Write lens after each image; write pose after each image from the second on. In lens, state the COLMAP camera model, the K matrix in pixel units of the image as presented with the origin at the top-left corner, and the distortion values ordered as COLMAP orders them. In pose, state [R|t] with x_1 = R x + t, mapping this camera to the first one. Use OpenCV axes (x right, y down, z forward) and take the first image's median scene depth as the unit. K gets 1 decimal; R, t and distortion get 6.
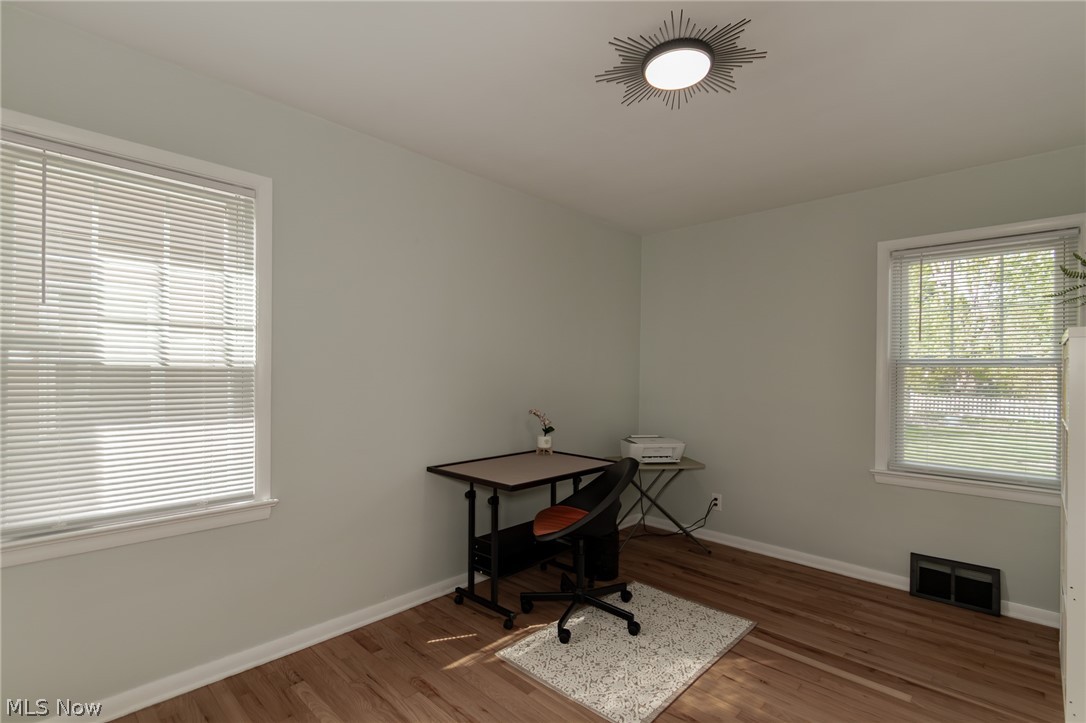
lens RADIAL K [[509.2, 0, 542.8], [0, 509.2, 370.7], [0, 0, 1]] dist [0.000119, -0.001042]
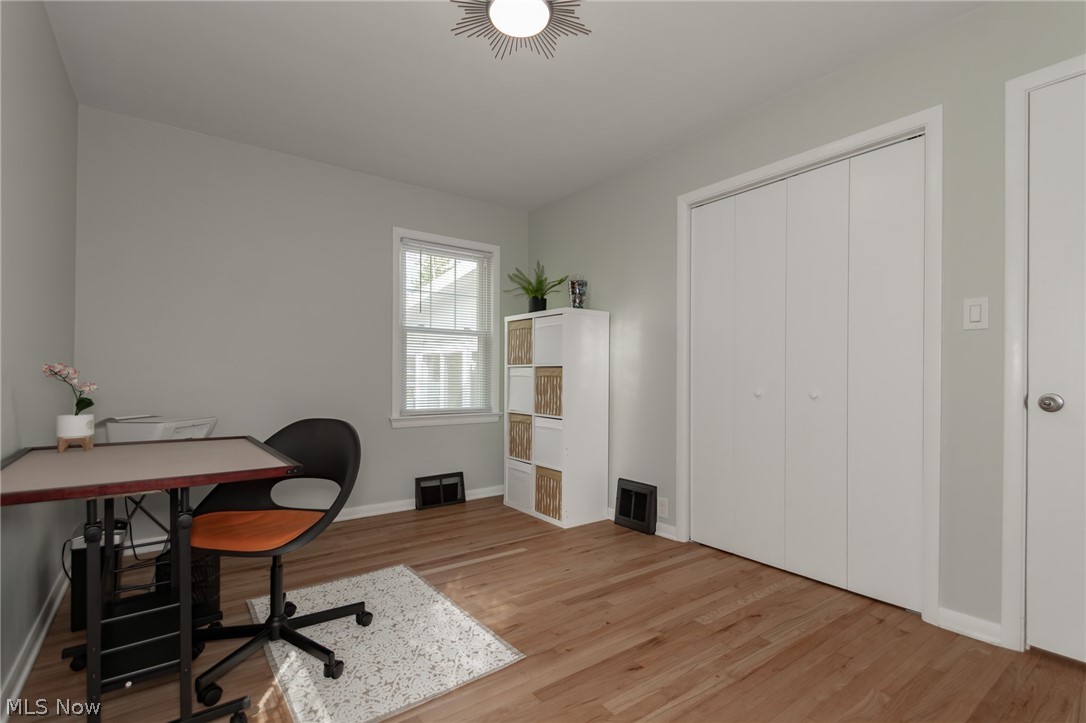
lens RADIAL K [[503.7, 0, 545.0], [0, 503.7, 381.5], [0, 0, 1]] dist [0.011008, -0.000048]
pose [[0.152977, -0.017618, 0.988073, -0.619167], [-0.004013, 0.999822, 0.018449, 0.117252], [-0.988222, -0.006787, 0.152879, 0.635596]]
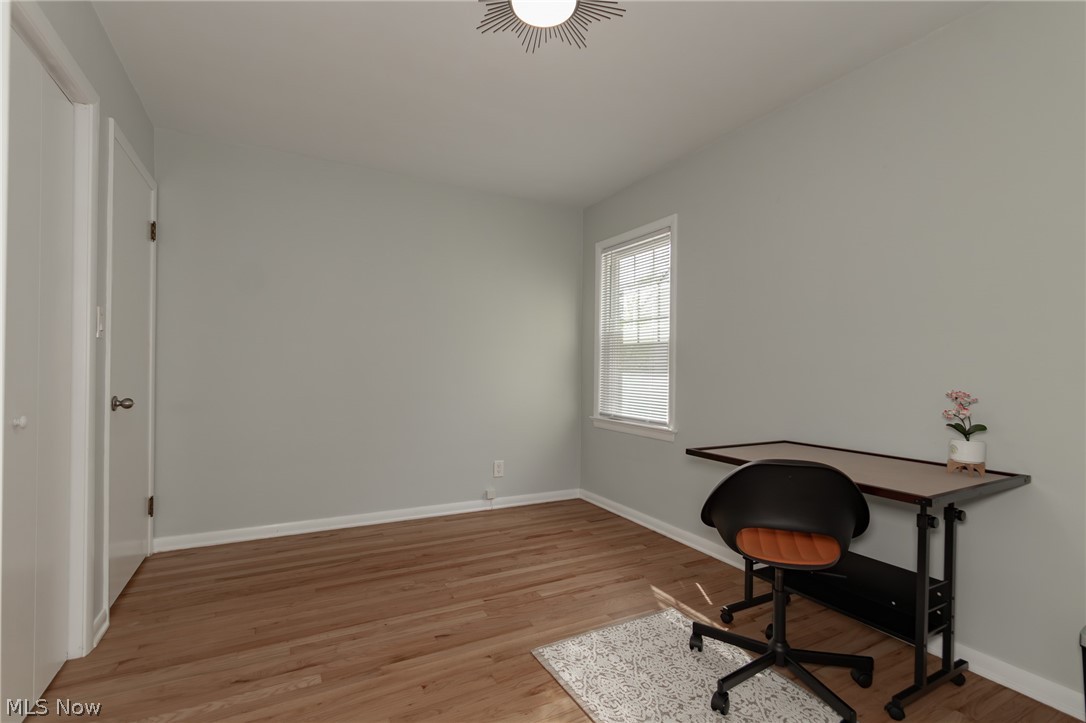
lens RADIAL K [[501.5, 0, 539.0], [0, 501.5, 367.4], [0, 0, 1]] dist [0.000282, -0.000719]
pose [[-0.321399, -0.014357, -0.946835, 0.945825], [-0.016550, 0.999818, -0.009543, 0.088578], [0.946799, 0.012603, -0.321578, 1.059330]]
